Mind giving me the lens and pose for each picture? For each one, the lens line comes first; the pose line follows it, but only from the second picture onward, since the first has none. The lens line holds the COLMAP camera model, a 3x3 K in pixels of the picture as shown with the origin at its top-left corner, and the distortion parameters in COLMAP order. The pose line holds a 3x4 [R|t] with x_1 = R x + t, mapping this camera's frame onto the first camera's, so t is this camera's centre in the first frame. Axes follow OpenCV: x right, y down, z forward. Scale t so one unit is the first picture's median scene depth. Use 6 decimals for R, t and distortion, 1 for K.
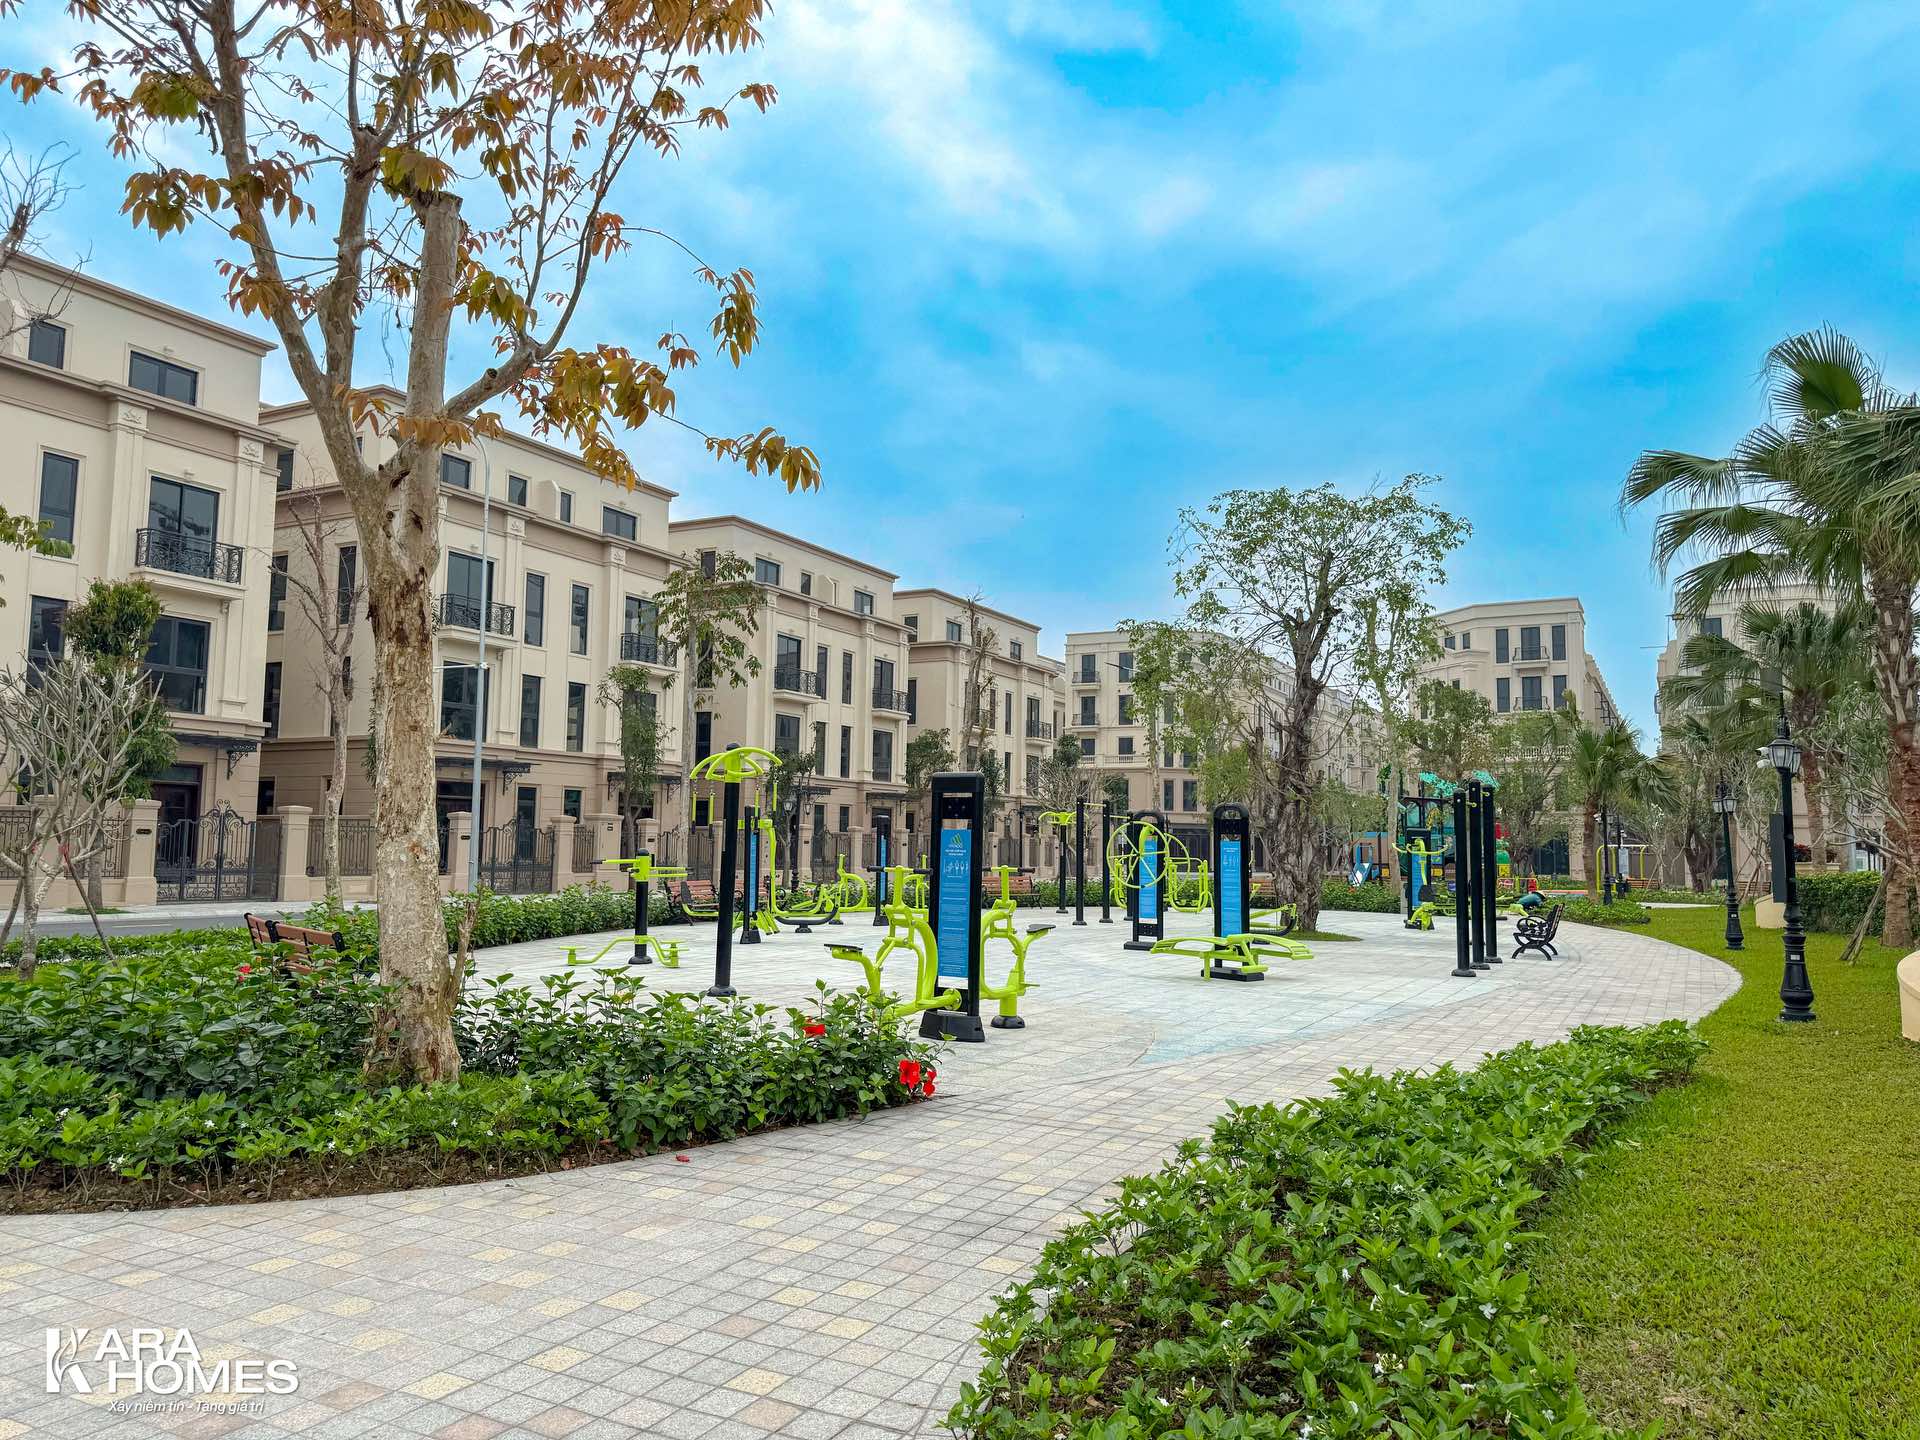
lens RADIAL K [[1319.5, 0, 964.1], [0, 1319.5, 732.9], [0, 0, 1]] dist [0.003902, 0.000078]
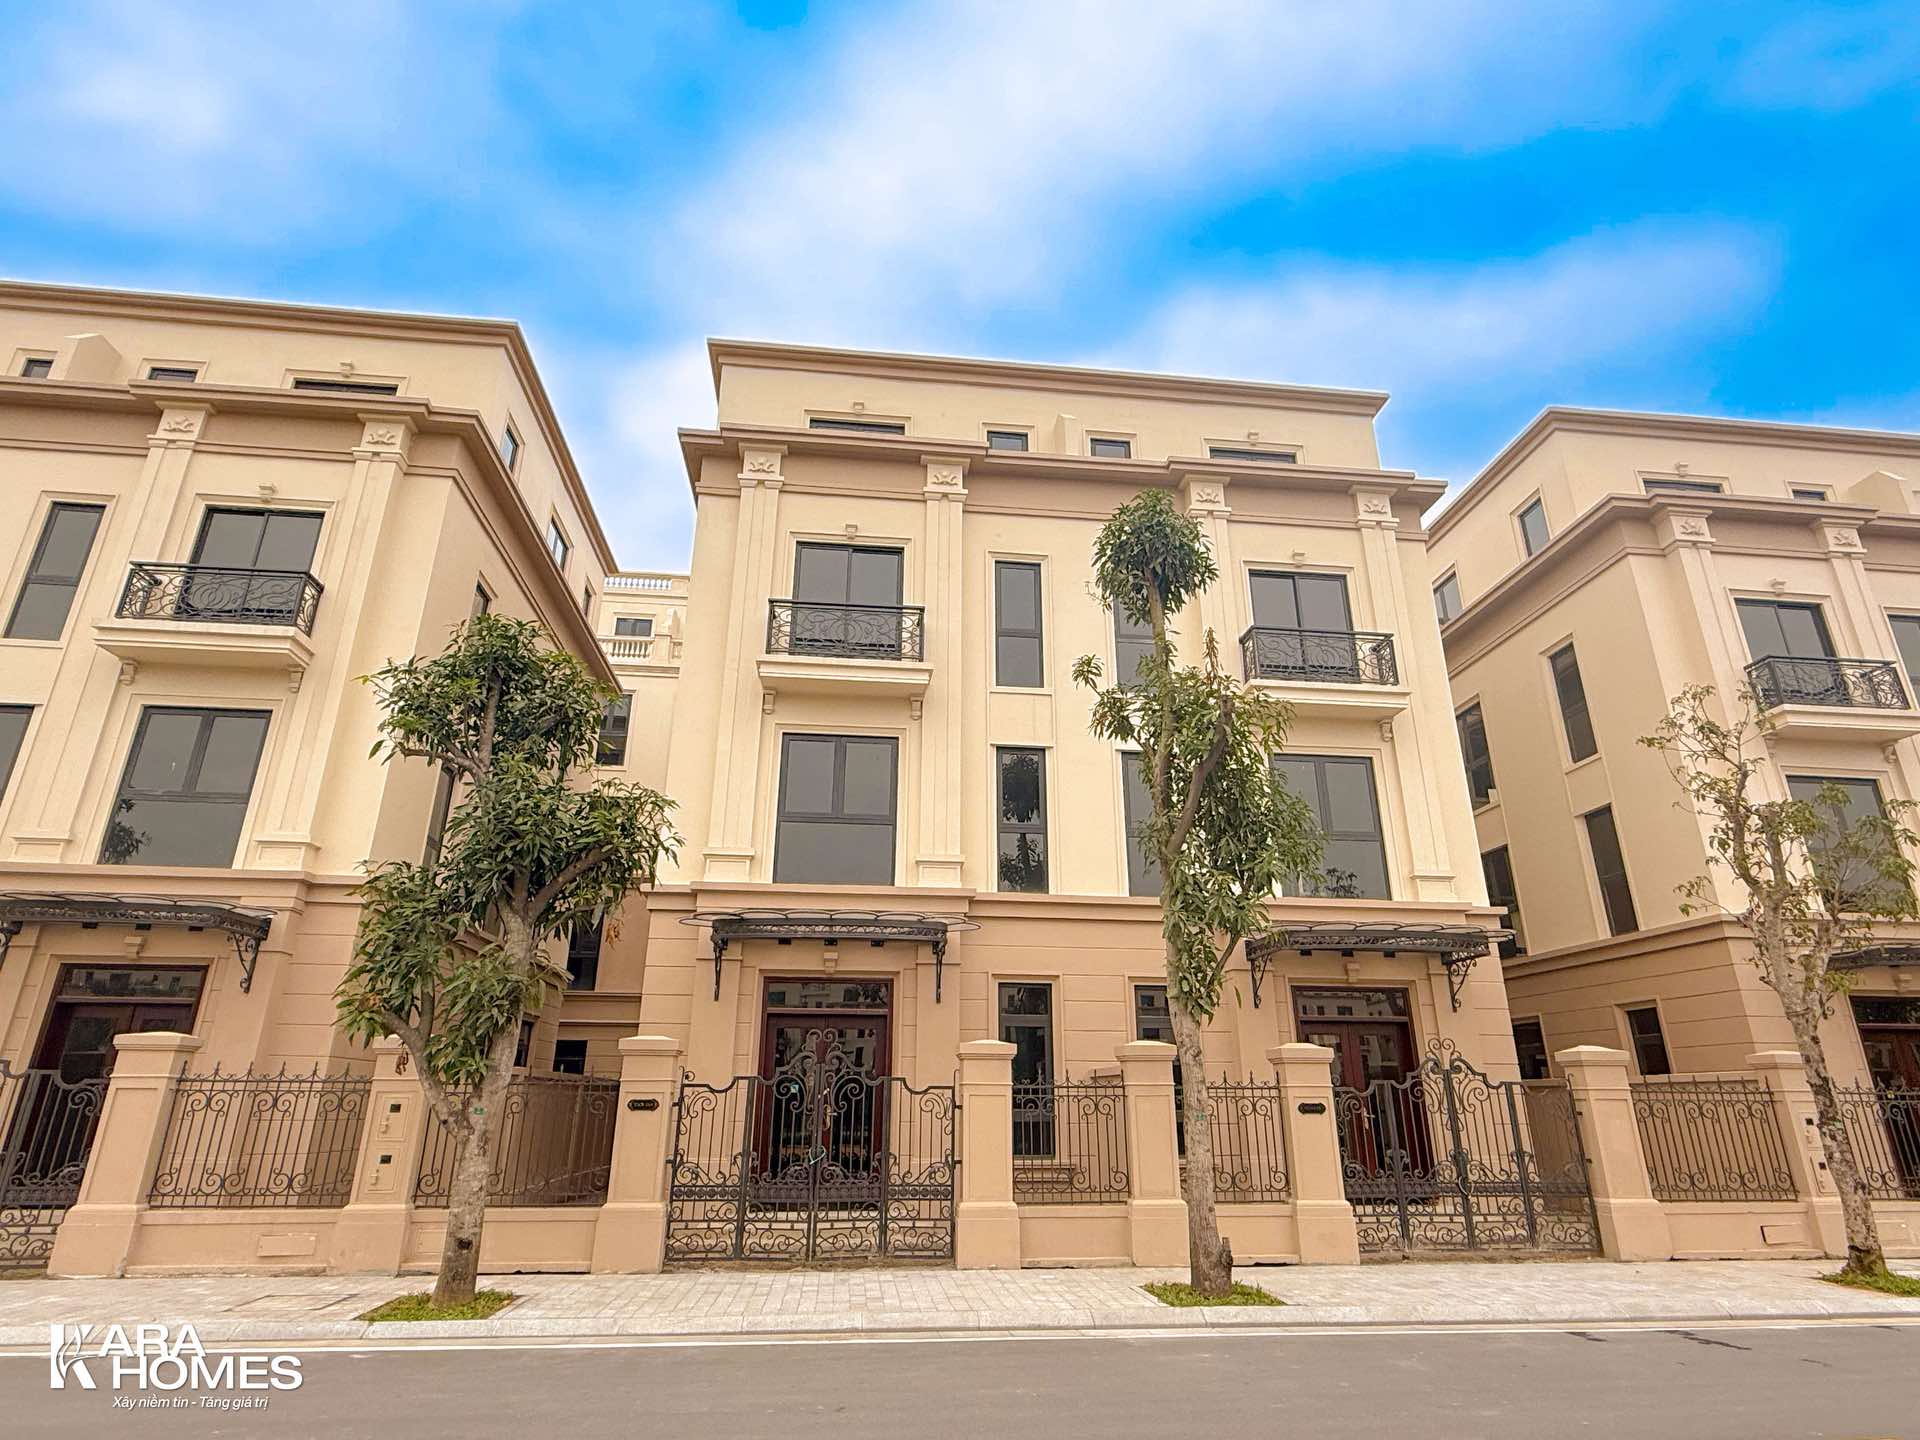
lens RADIAL K [[1008.8, 0, 946.7], [0, 1008.8, 724.9], [0, 0, 1]] dist [-0.000087, -0.000478]
pose [[0.546594, -0.305120, -0.779831, -0.288696], [0.074795, 0.945322, -0.317446, 0.039934], [0.834051, 0.115186, 0.539529, 0.547123]]
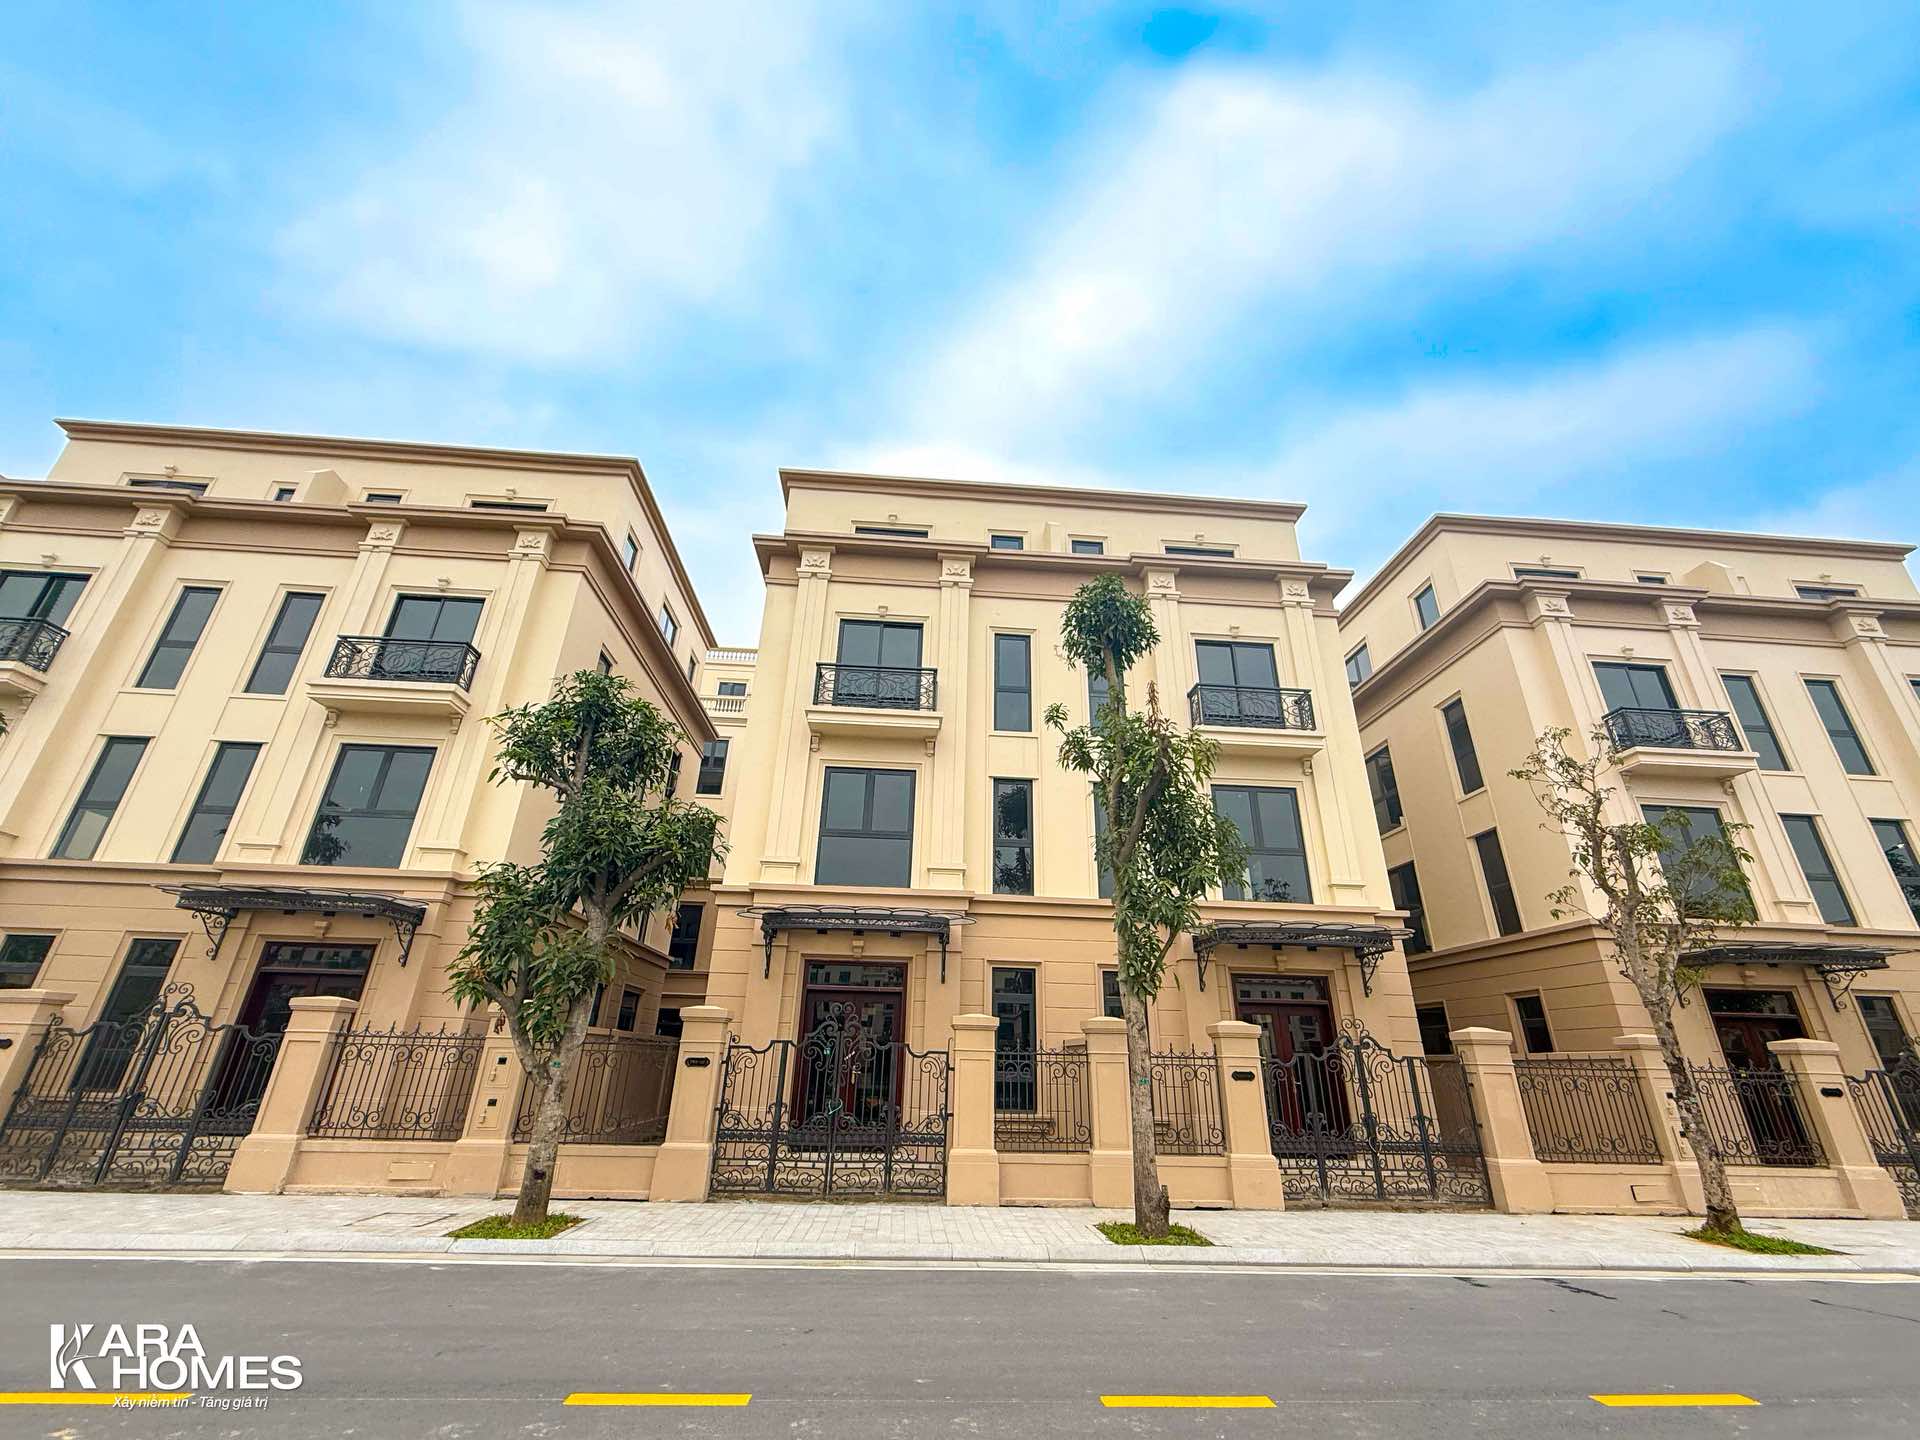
lens RADIAL K [[771.8, 0, 952.1], [0, 771.8, 723.8], [0, 0, 1]] dist [-0.000712, -0.000144]
pose [[0.514851, -0.348191, -0.783385, -0.290009], [0.057935, 0.925846, -0.373435, 0.041013], [0.855320, 0.146878, 0.496845, 0.568559]]
